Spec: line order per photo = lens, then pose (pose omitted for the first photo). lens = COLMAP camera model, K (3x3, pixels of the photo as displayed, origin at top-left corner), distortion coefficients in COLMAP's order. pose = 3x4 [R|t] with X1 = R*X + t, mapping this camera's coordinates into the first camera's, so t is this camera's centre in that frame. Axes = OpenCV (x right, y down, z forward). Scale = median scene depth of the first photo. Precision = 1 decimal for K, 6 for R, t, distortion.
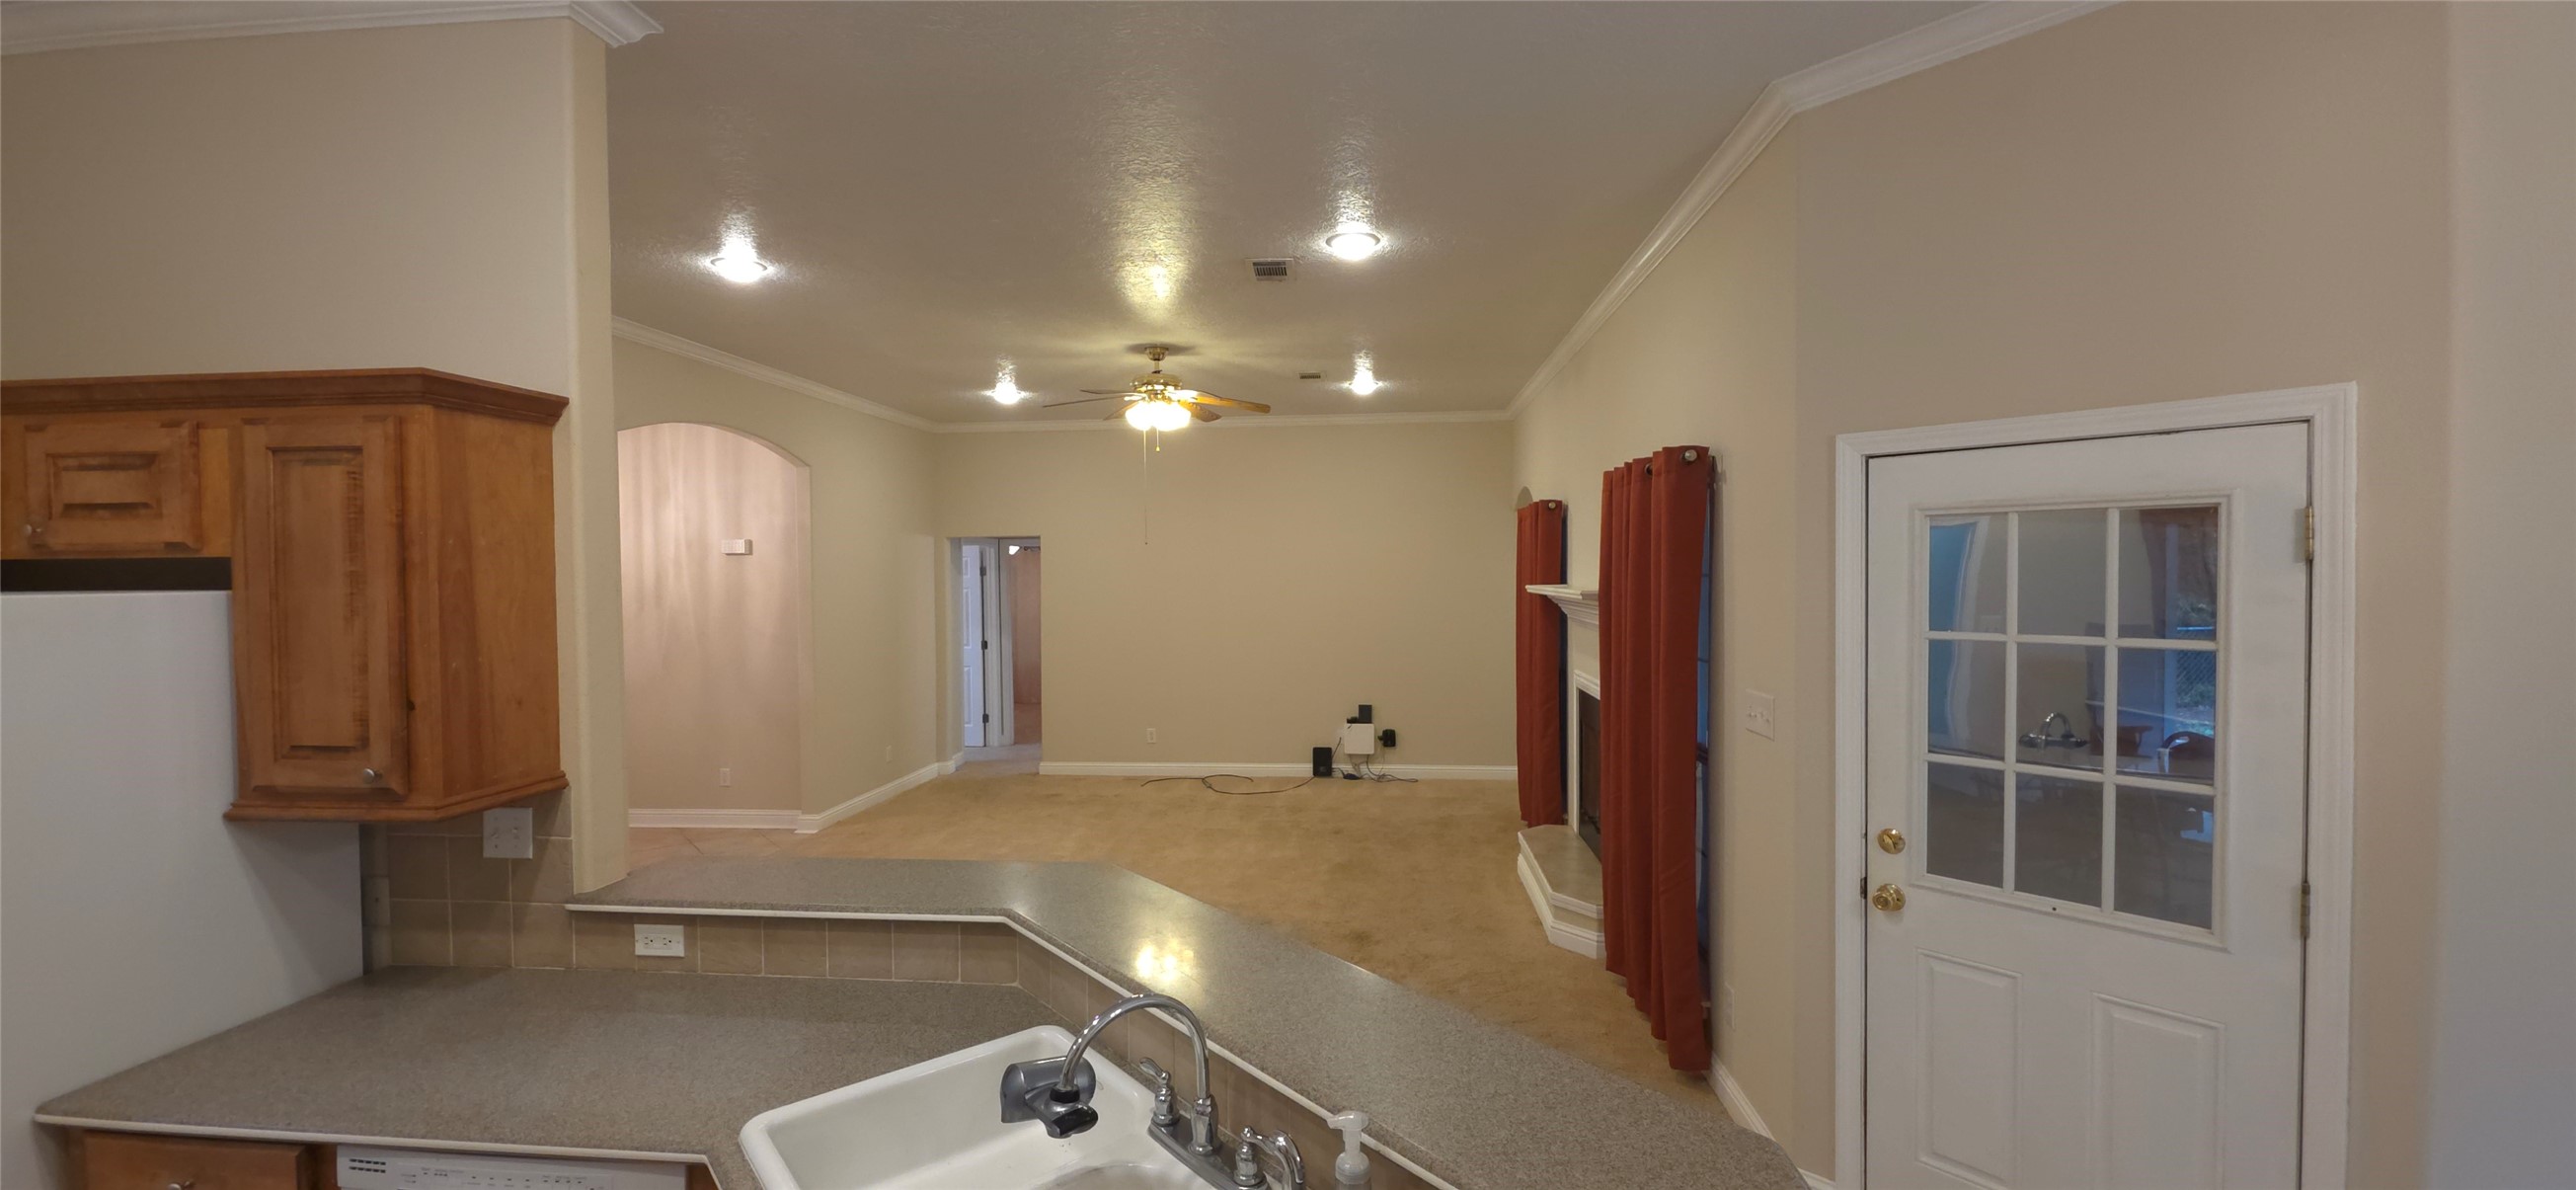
lens RADIAL K [[1029.2, 0, 1272.6], [0, 1029.2, 595.0], [0, 0, 1]] dist [0.004837, -0.002148]
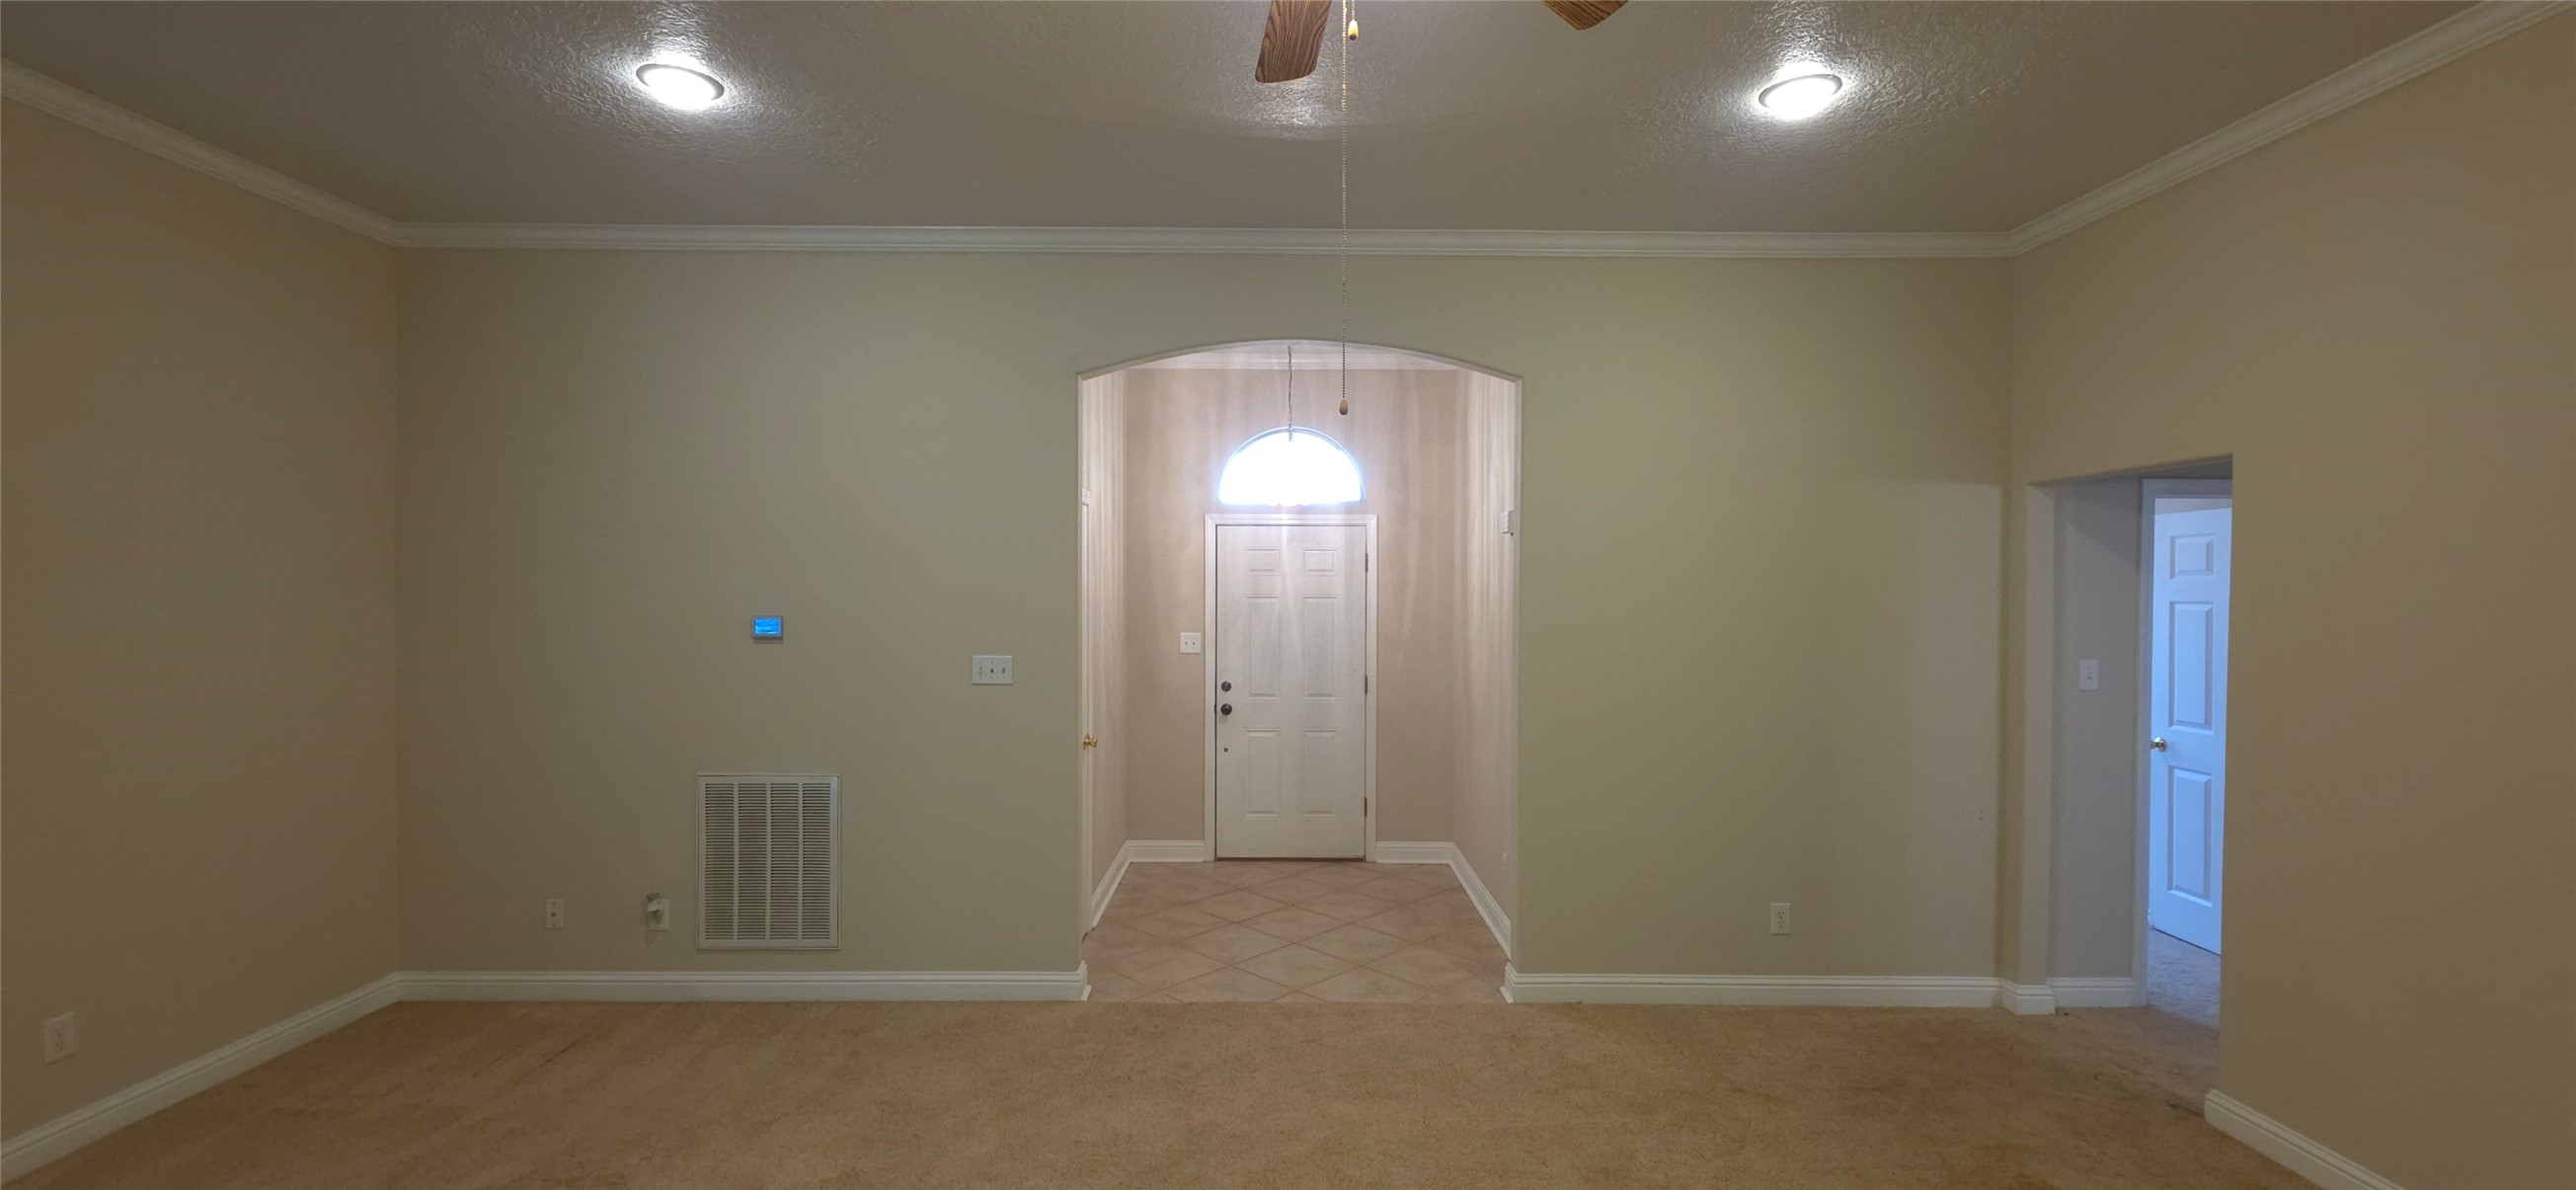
lens RADIAL K [[1029.2, 0, 1281.9], [0, 1029.2, 615.5], [0, 0, 1]] dist [0.004837, -0.002148]
pose [[0.102760, 0.041678, -0.993833, 0.190920], [-0.029195, 0.998818, 0.038868, -0.015945], [0.994278, 0.025021, 0.103856, 1.276429]]
